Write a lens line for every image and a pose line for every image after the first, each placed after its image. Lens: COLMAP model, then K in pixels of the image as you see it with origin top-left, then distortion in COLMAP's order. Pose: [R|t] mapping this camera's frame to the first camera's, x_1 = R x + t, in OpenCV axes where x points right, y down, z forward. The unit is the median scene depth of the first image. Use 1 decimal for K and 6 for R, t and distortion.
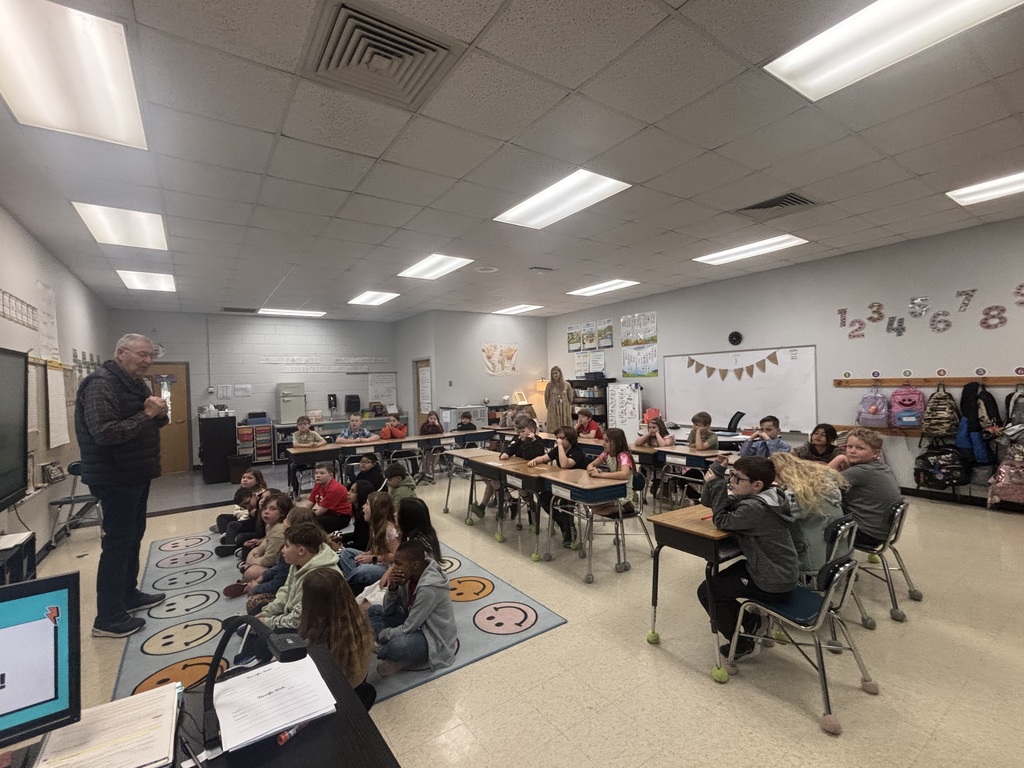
lens RADIAL K [[450.8, 0, 512.0], [0, 450.8, 384.0], [0, 0, 1]] dist [0.000595, 0.000043]
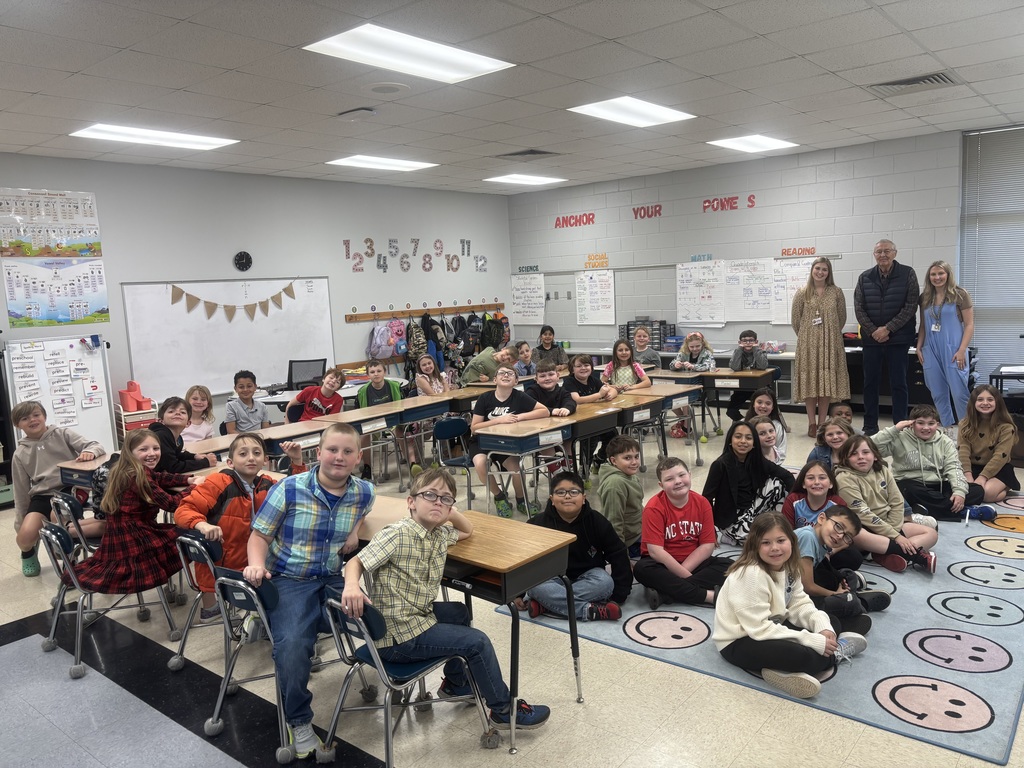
lens RADIAL K [[785.4, 0, 512.0], [0, 785.4, 384.0], [0, 0, 1]] dist [-0.002253, -0.002711]
pose [[-0.274397, -0.084804, 0.957870, -0.879015], [0.057035, 0.992915, 0.104245, -0.016364], [-0.959924, 0.083237, -0.267616, 1.027415]]
